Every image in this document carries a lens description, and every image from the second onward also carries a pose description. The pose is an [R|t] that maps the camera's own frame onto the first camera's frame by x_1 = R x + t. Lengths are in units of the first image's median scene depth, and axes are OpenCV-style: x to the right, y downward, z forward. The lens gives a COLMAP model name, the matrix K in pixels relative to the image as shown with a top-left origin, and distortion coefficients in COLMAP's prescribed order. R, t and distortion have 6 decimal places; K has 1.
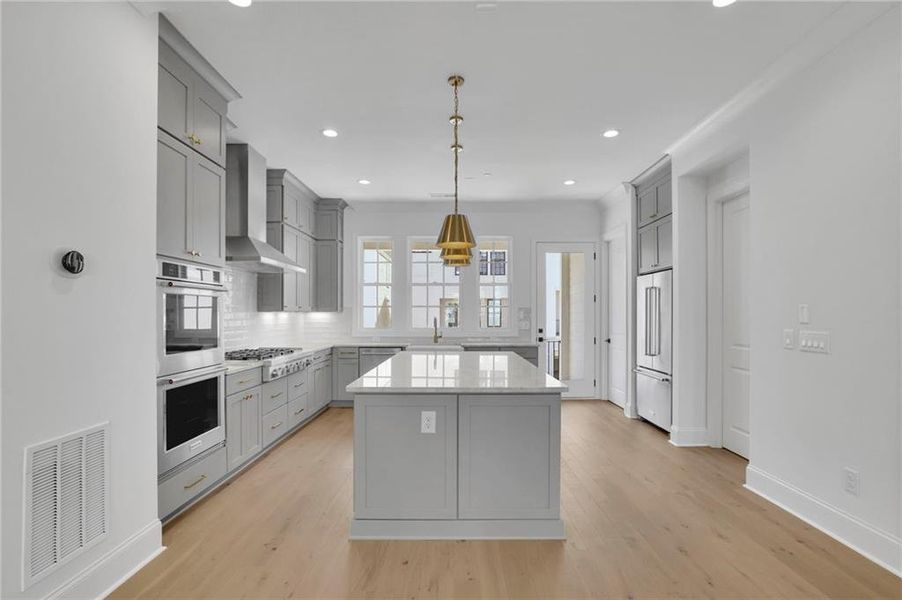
lens RADIAL K [[475.2, 0, 479.8], [0, 475.2, 311.2], [0, 0, 1]] dist [0.038252, 0.000275]
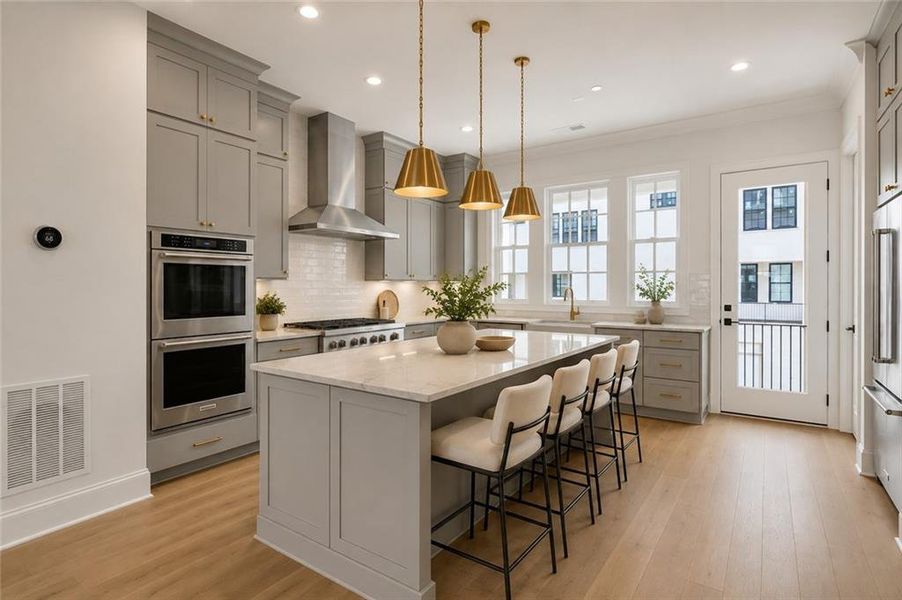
lens RADIAL K [[507.7, 0, 453.3], [0, 507.7, 284.5], [0, 0, 1]] dist [0.003281, -0.000043]
pose [[0.794824, -0.001141, -0.606839, 0.283362], [0.004822, 0.999979, 0.004435, 0.004849], [0.606821, -0.006451, 0.794812, 0.250410]]
